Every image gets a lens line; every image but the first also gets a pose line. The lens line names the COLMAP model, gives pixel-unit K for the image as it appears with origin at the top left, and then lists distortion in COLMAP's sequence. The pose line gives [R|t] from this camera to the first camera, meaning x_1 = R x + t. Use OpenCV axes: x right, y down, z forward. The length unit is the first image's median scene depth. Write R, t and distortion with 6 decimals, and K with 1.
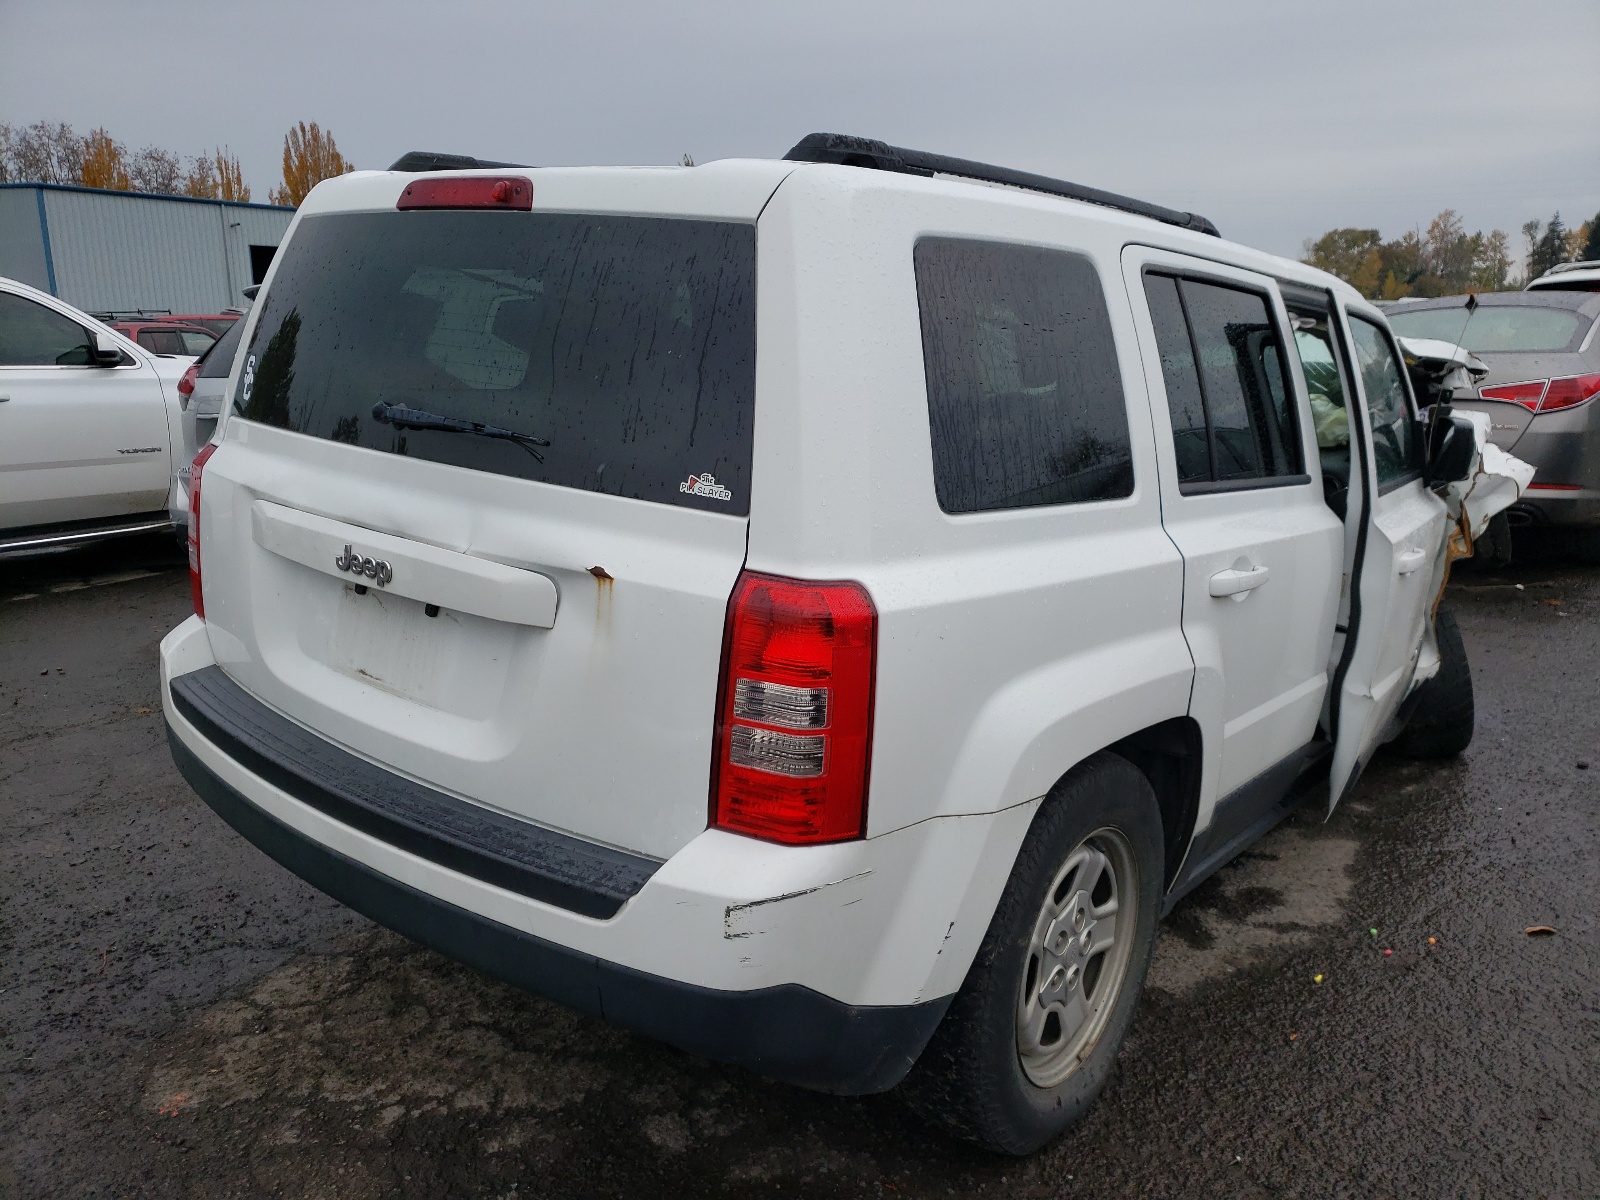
lens RADIAL K [[1219.1, 0, 810.8], [0, 1219.1, 602.3], [0, 0, 1]] dist [0.012851, 0.002471]
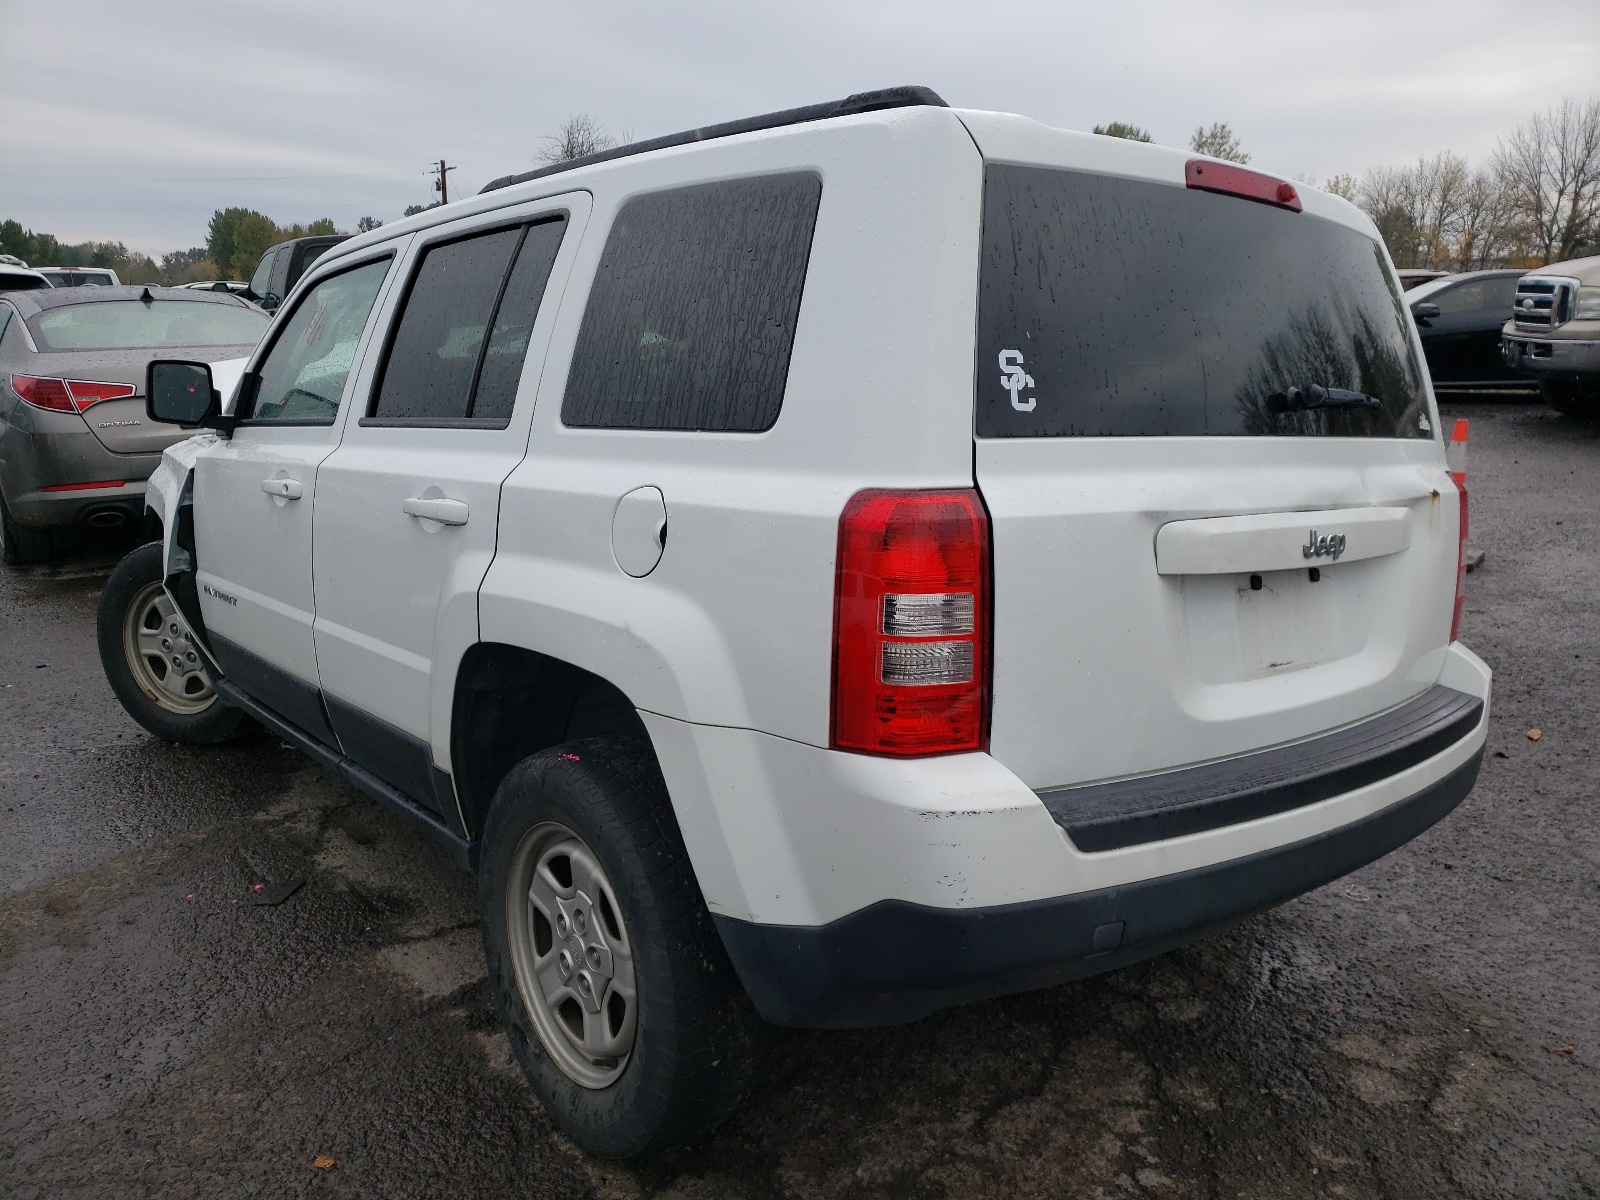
lens RADIAL K [[1219.1, 0, 810.6], [0, 1219.1, 597.5], [0, 0, 1]] dist [0.012851, 0.002471]
pose [[0.228950, -0.213417, 0.949755, -1.159696], [0.214119, 0.962816, 0.164736, -0.199289], [-0.949597, 0.165644, 0.266133, 0.918091]]
